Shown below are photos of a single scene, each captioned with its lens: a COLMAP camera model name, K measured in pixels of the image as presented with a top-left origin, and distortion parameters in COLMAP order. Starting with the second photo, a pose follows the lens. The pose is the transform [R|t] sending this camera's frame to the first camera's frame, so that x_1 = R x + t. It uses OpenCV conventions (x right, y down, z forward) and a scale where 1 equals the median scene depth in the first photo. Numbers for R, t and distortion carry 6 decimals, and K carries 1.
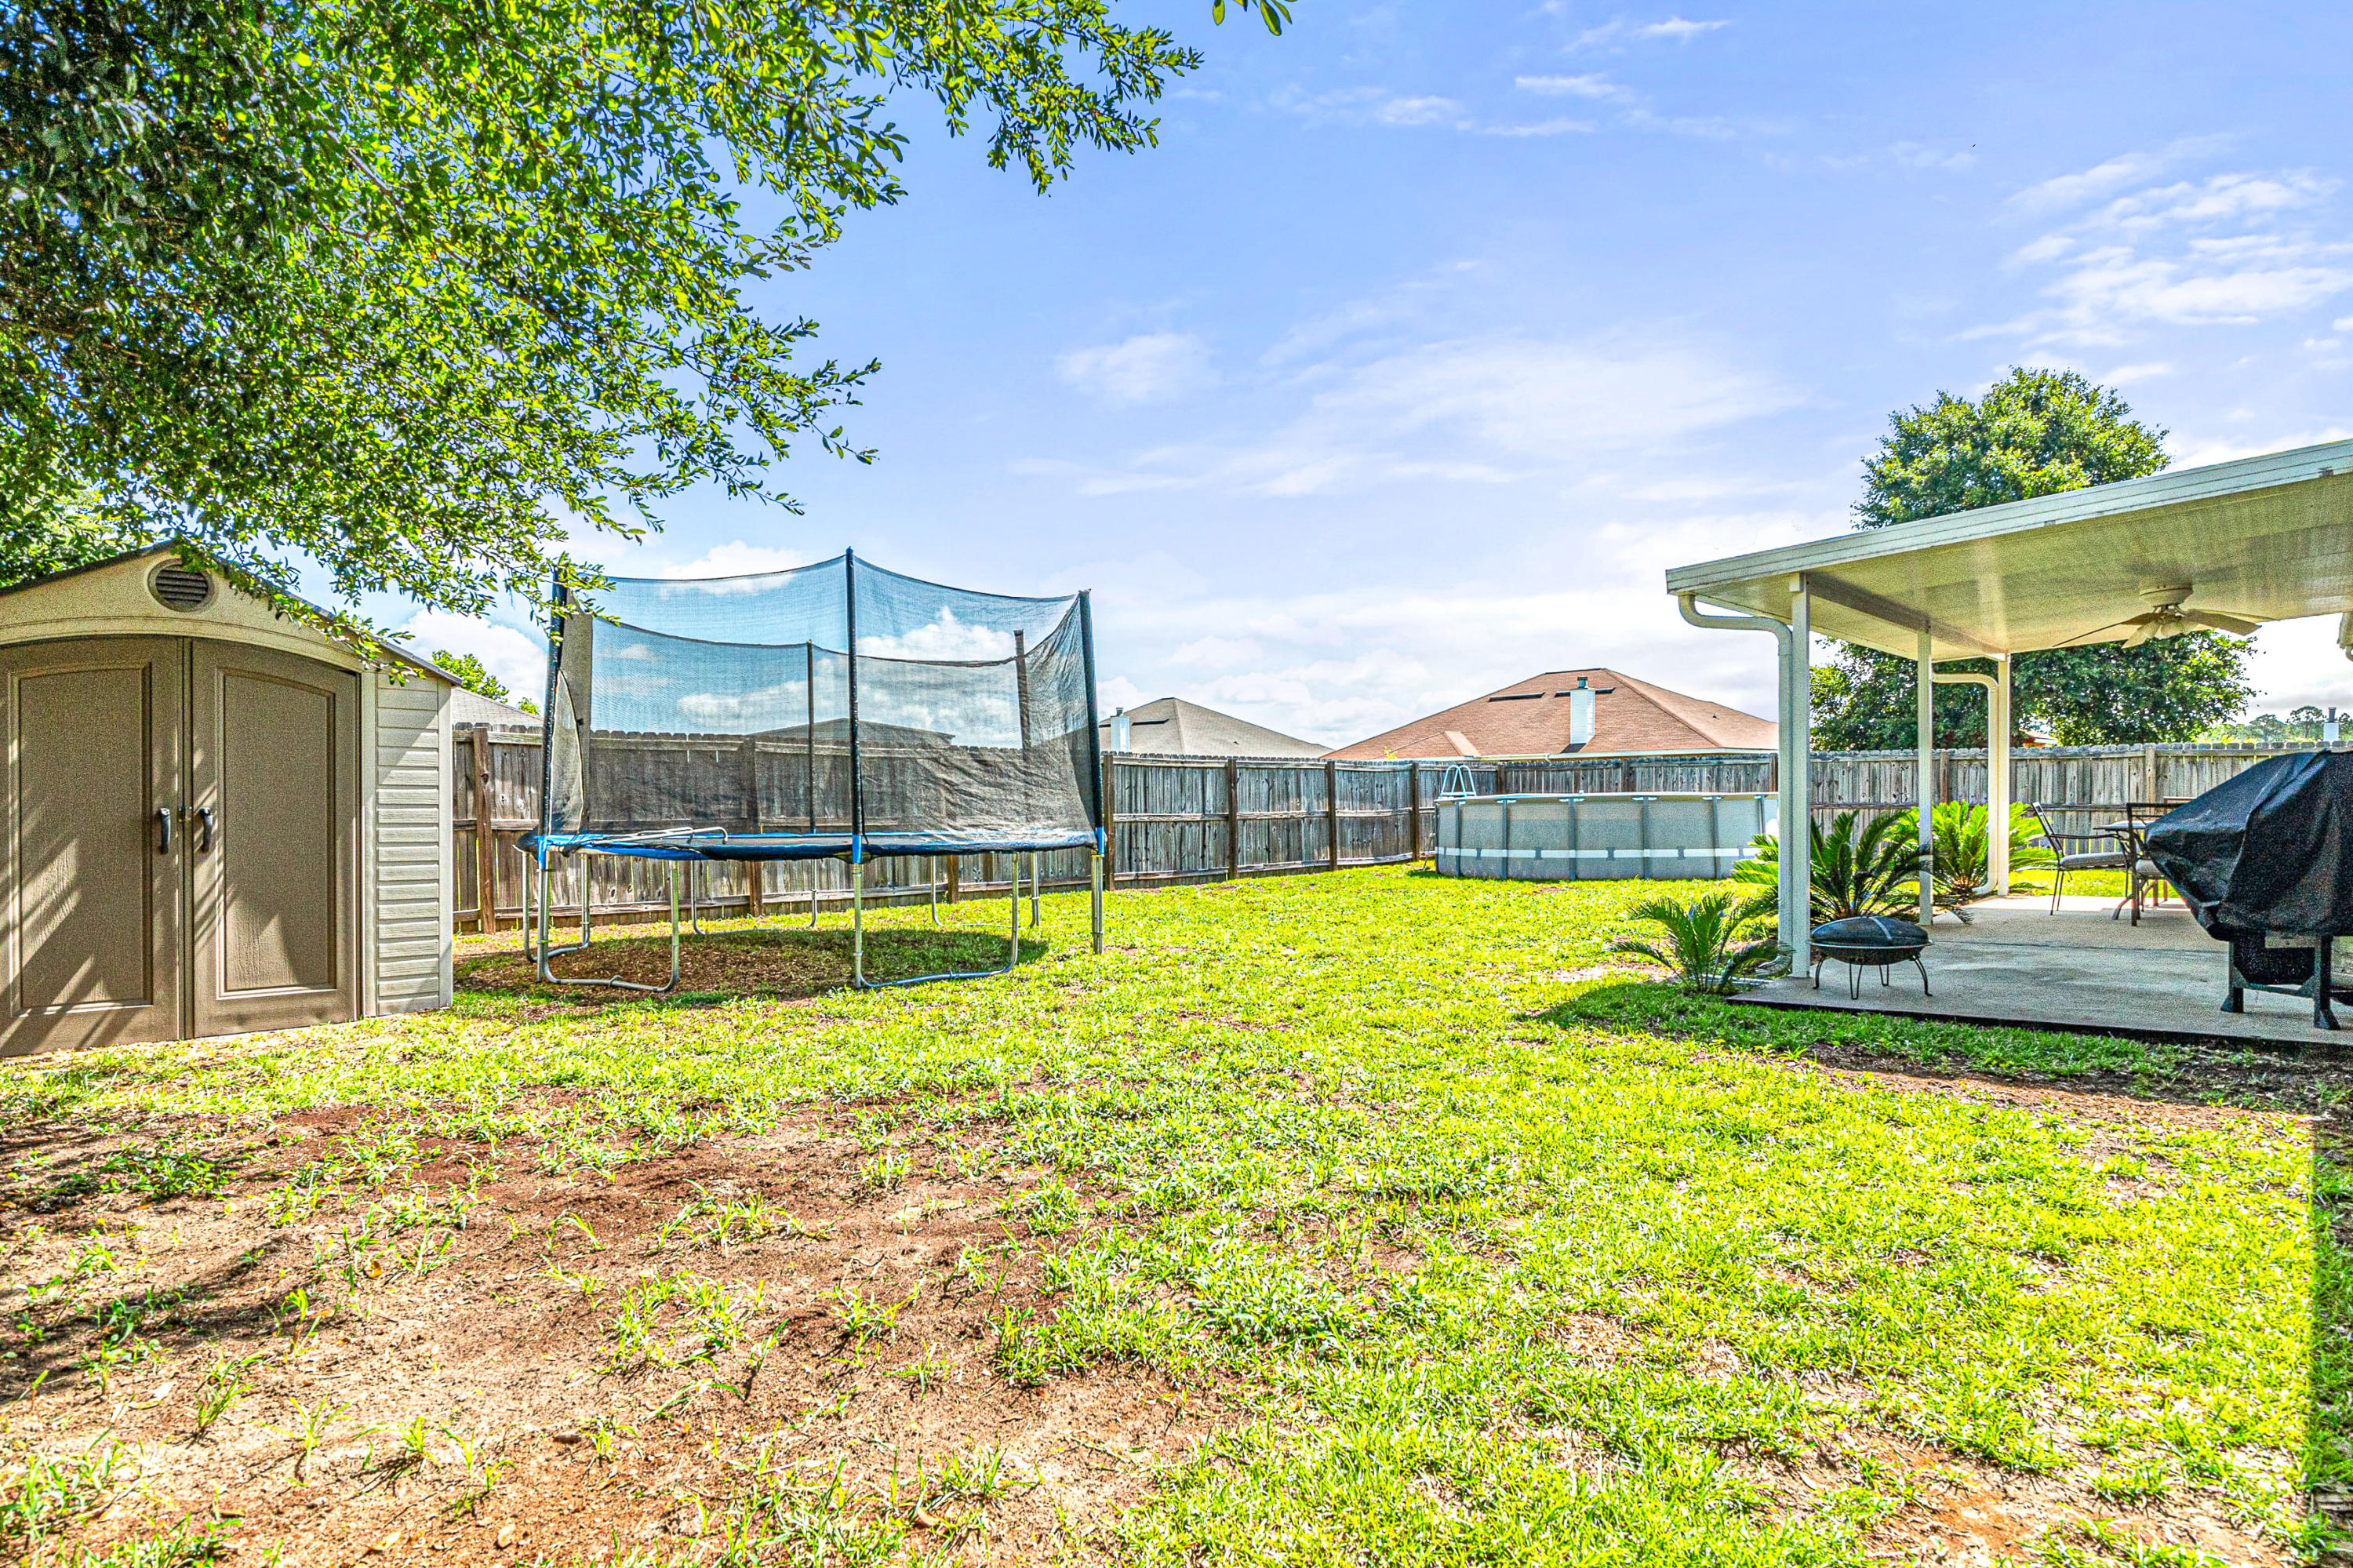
lens RADIAL K [[1247.2, 0, 1156.6], [0, 1247.2, 820.4], [0, 0, 1]] dist [-0.003294, -0.000618]
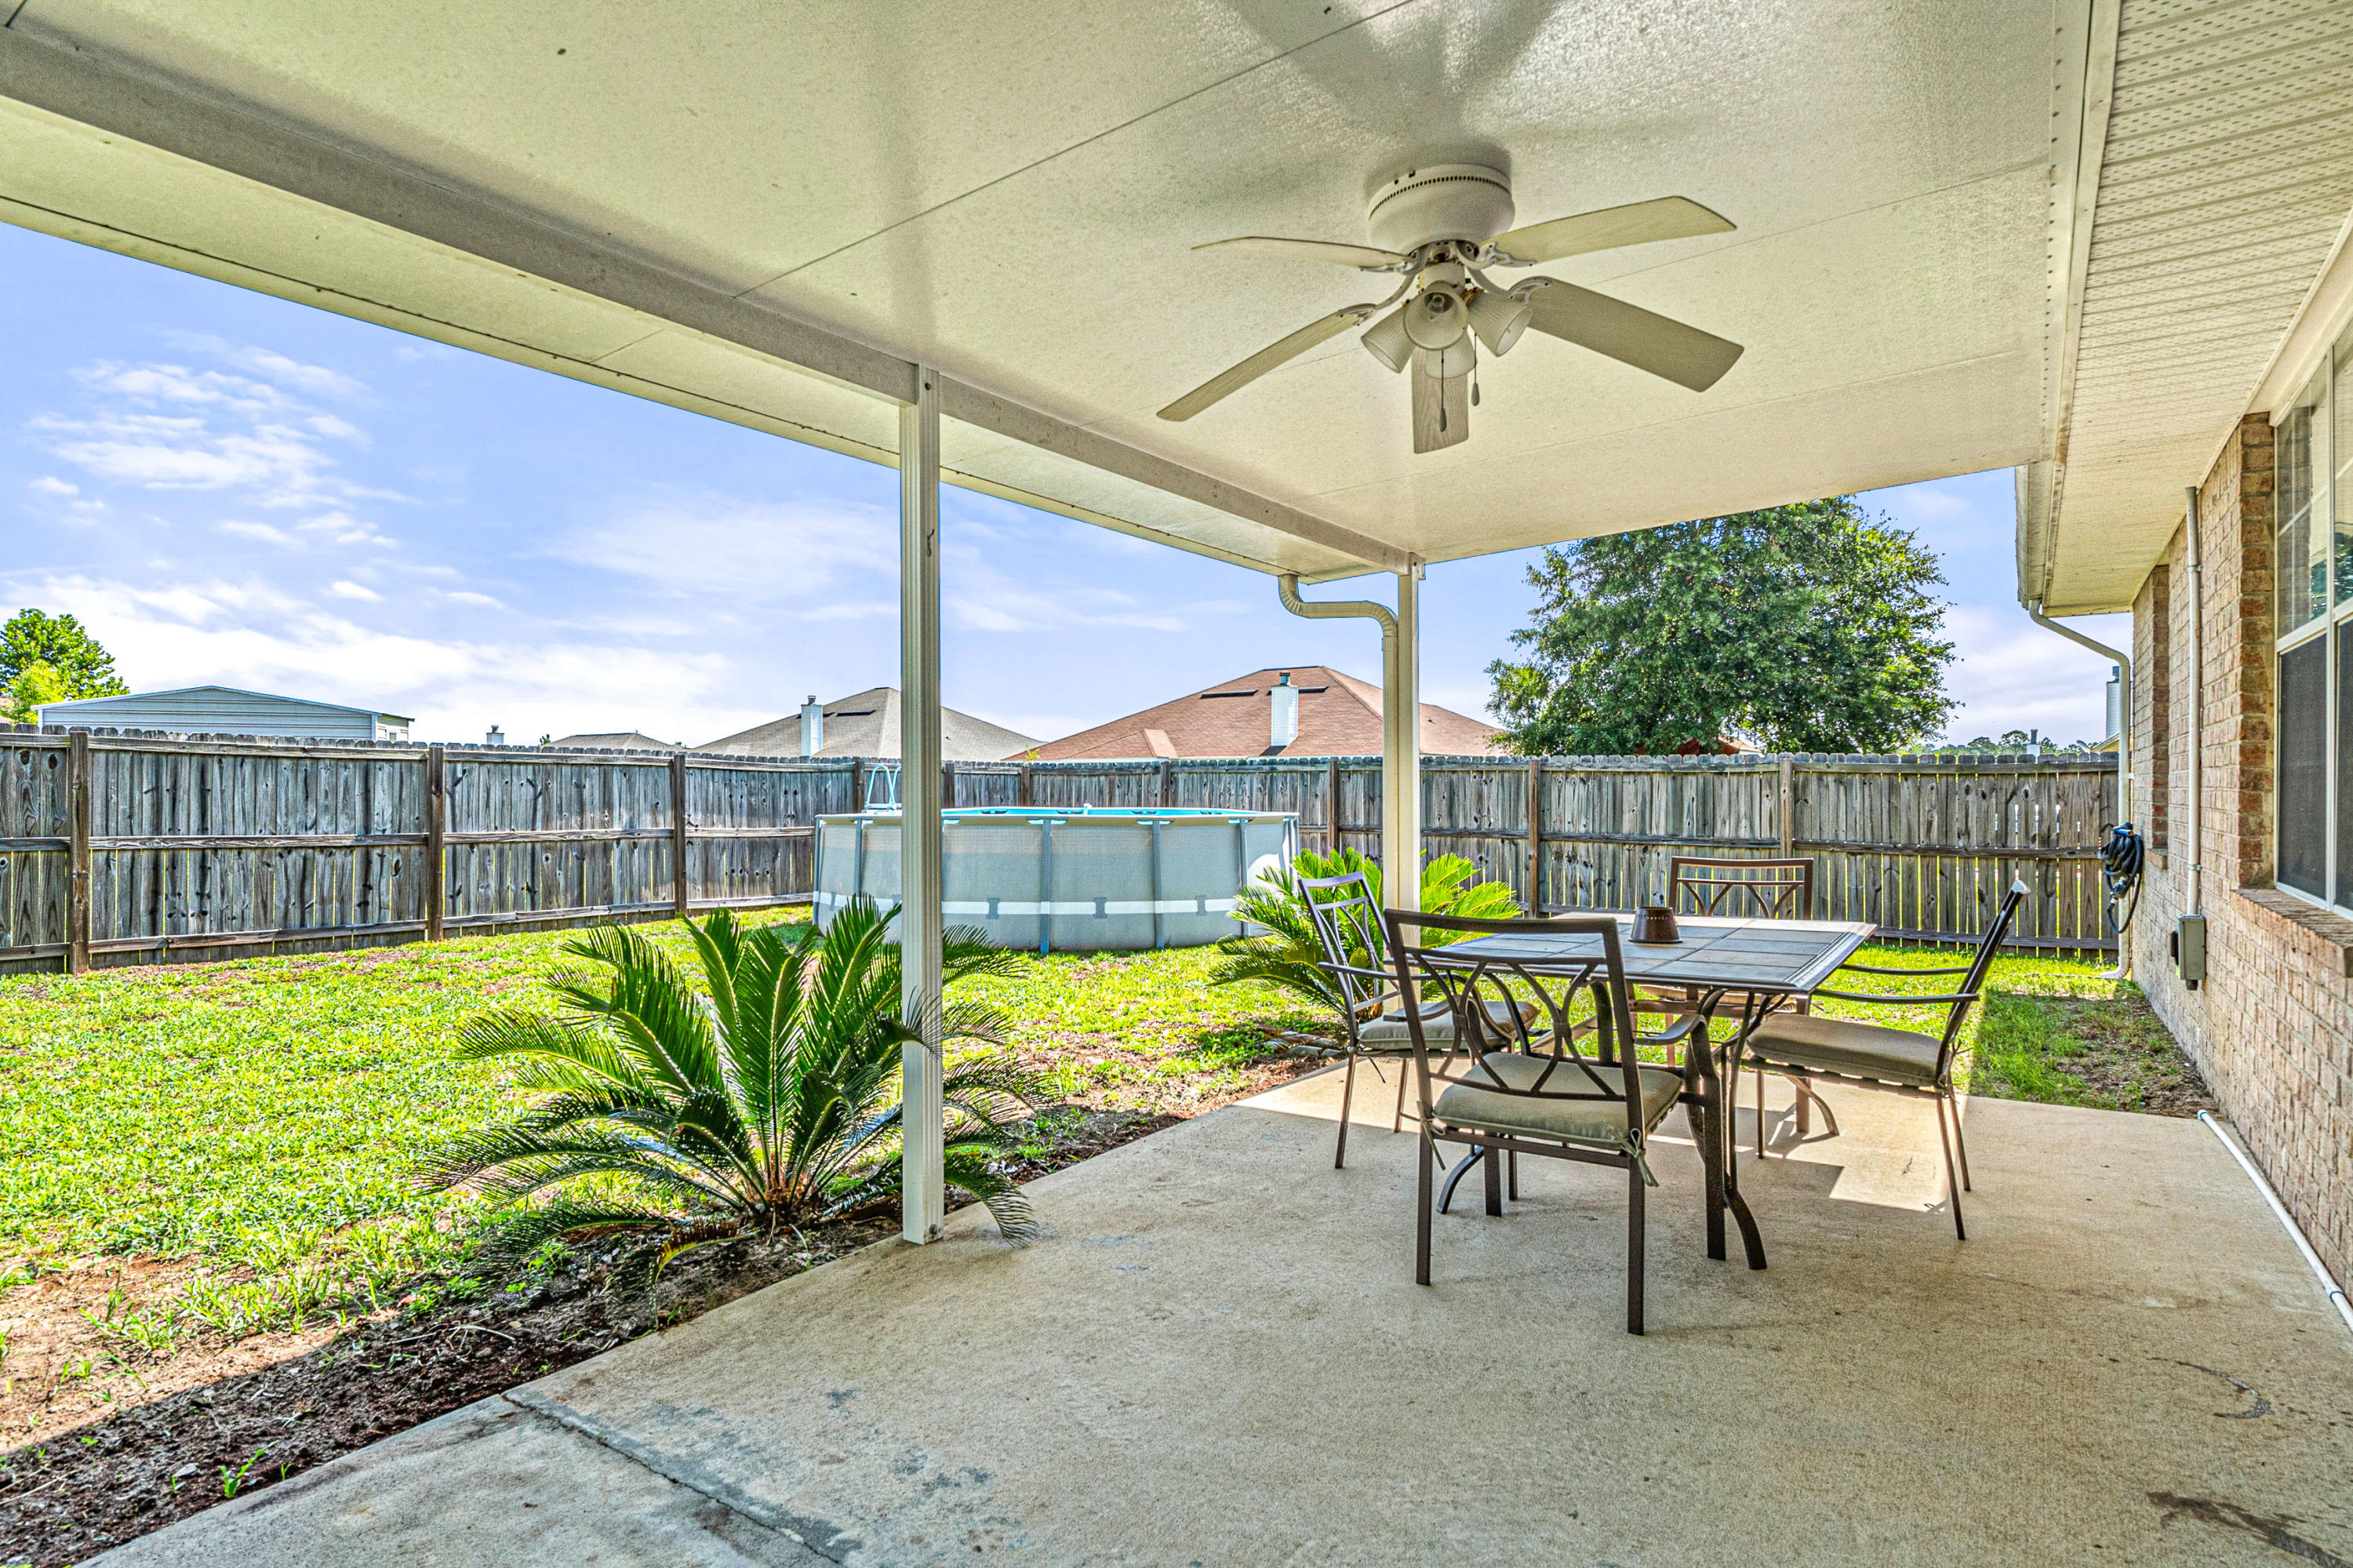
lens RADIAL K [[1220.3, 0, 1141.2], [0, 1220.3, 782.2], [0, 0, 1]] dist [-0.000120, 0.000299]
pose [[0.992073, 0.018579, 0.124283, 0.306661], [-0.014959, 0.999438, -0.029996, -0.016815], [-0.124770, 0.027899, 0.991793, 0.316013]]
